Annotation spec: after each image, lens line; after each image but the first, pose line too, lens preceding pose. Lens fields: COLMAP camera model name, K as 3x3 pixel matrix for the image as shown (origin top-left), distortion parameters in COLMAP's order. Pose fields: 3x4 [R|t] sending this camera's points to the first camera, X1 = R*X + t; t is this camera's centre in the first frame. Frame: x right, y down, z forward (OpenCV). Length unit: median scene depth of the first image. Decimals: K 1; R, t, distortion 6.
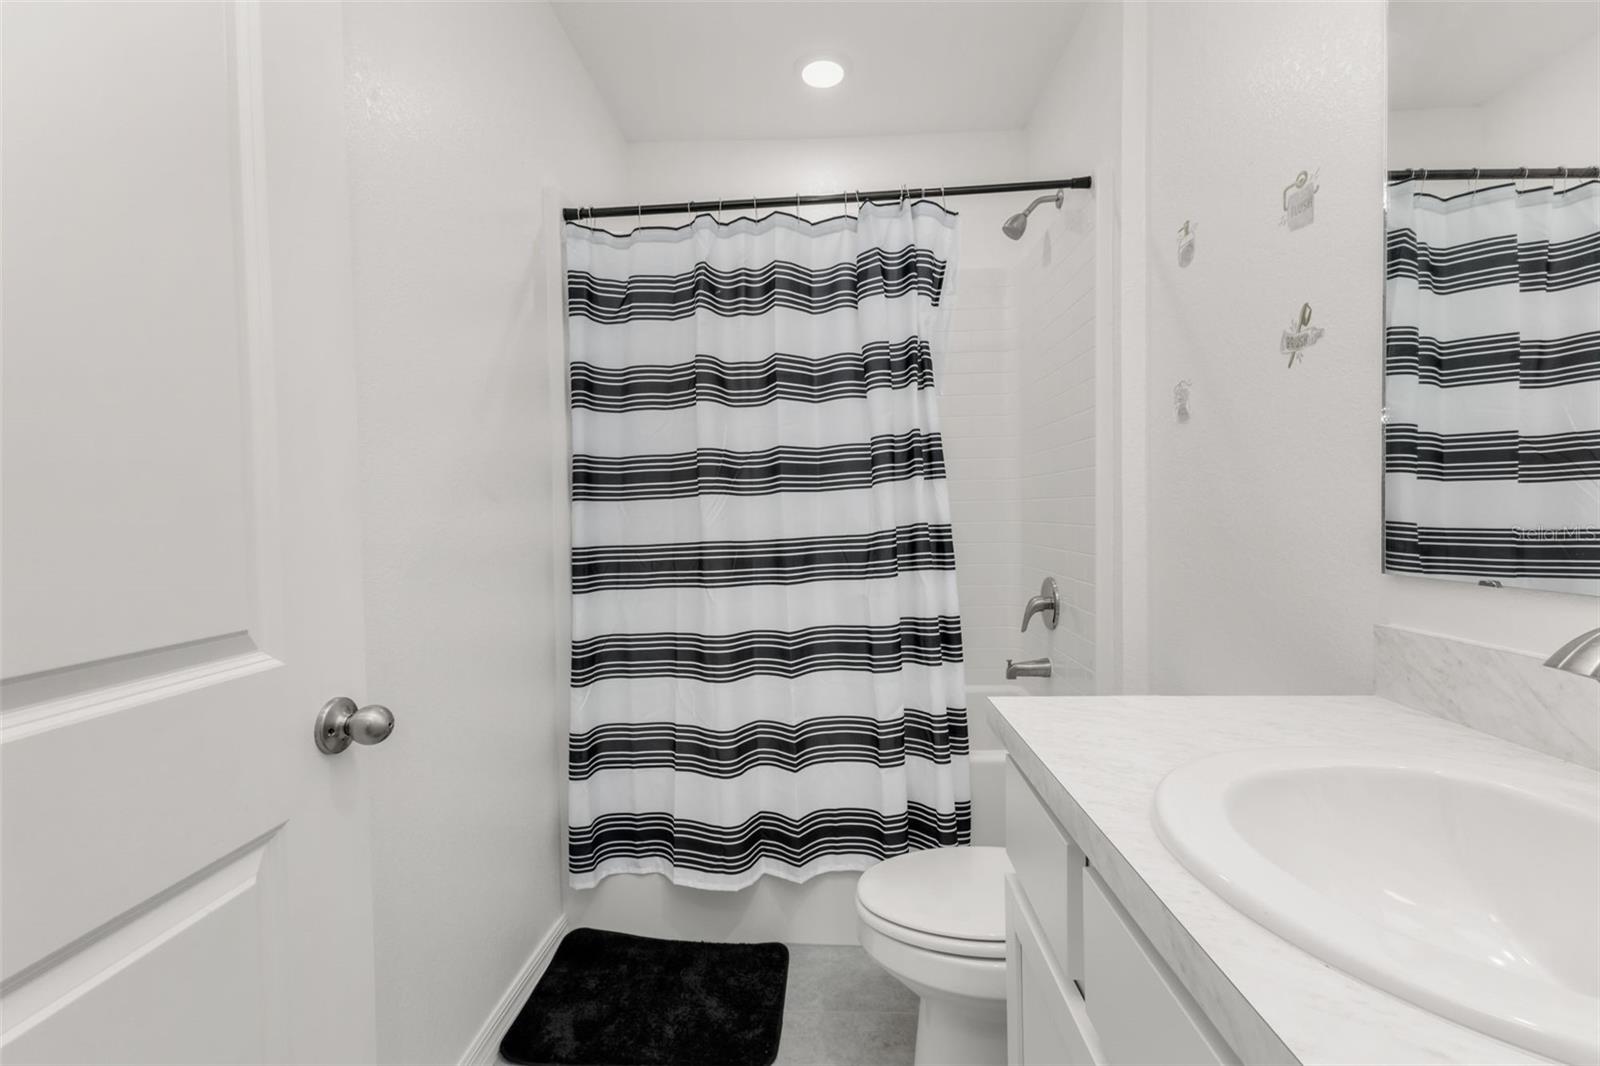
lens RADIAL K [[719.4, 0, 795.5], [0, 719.4, 529.3], [0, 0, 1]] dist [0.019197, -0.000306]
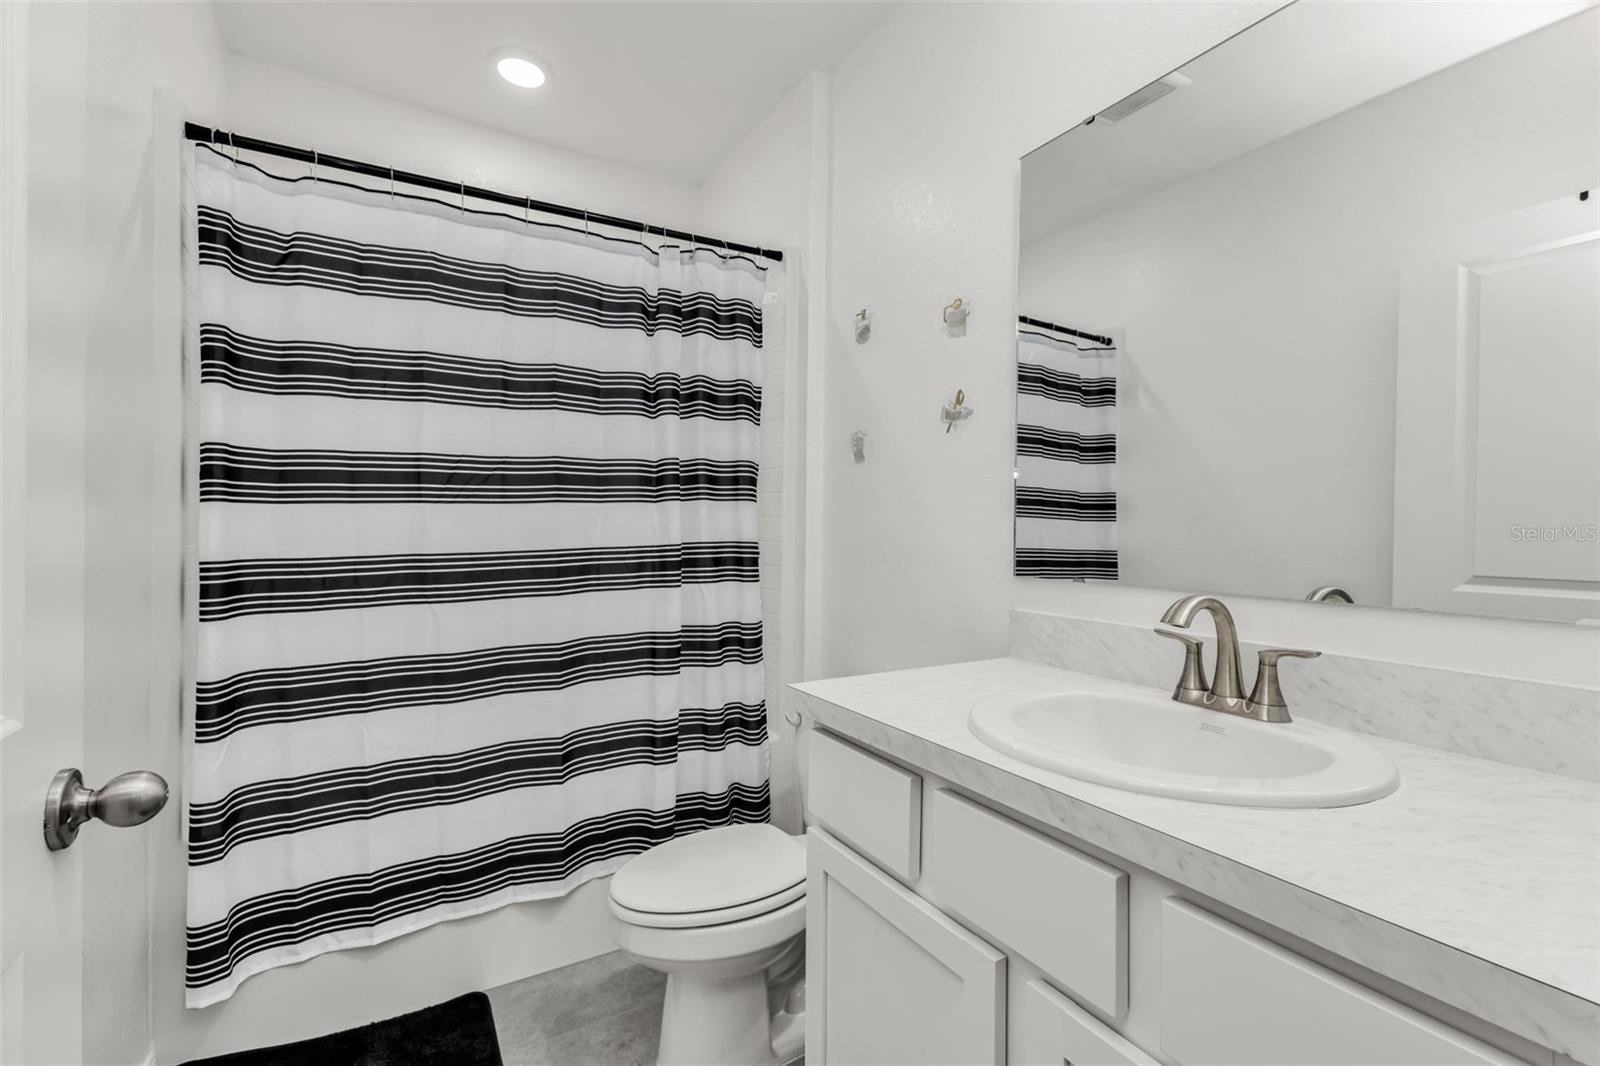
lens RADIAL K [[719.4, 0, 793.4], [0, 719.4, 529.5], [0, 0, 1]] dist [0.019197, -0.000306]
pose [[0.834300, 0.023842, 0.550795, -0.240204], [-0.011659, 0.999604, -0.025609, 0.004108], [-0.551188, 0.014944, 0.834248, -0.002237]]
